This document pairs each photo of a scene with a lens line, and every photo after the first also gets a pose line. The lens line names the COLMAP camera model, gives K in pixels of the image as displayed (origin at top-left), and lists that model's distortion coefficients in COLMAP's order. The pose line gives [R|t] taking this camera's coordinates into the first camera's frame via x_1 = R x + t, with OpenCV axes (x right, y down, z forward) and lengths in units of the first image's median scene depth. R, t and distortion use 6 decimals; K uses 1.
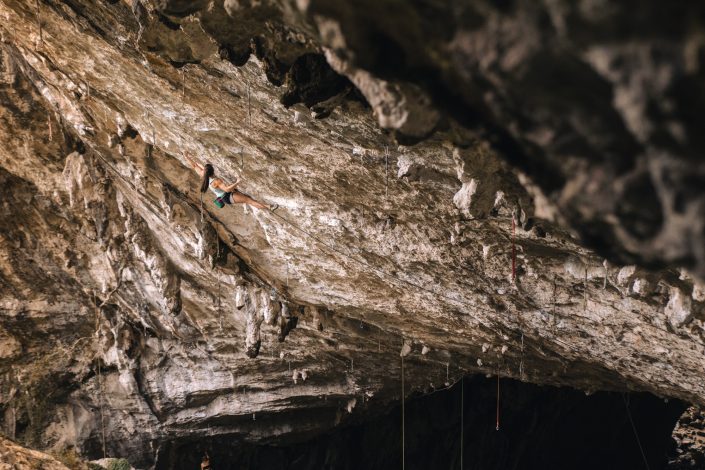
lens RADIAL K [[662.1, 0, 352.5], [0, 662.1, 252.7], [0, 0, 1]] dist [0.005635, 0.006623]
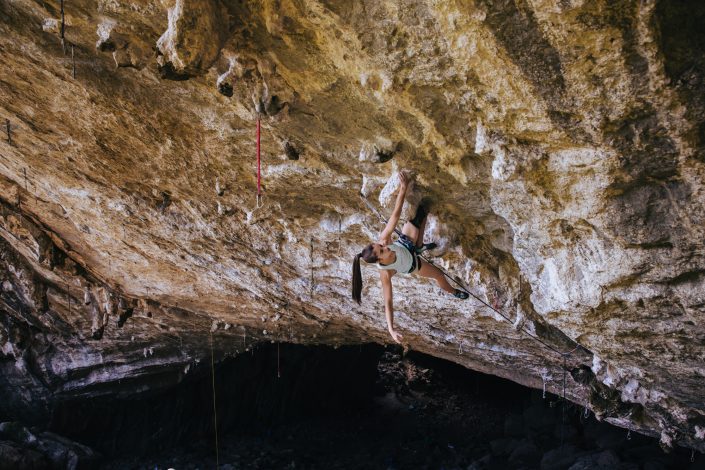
lens RADIAL K [[688.3, 0, 352.5], [0, 688.3, 235.0], [0, 0, 1]] dist [-0.243415, 0.353737]
pose [[0.936533, -0.032932, 0.349030, -0.135708], [0.017556, 0.998735, 0.047126, -0.108461], [-0.350141, -0.038007, 0.935926, -0.432259]]
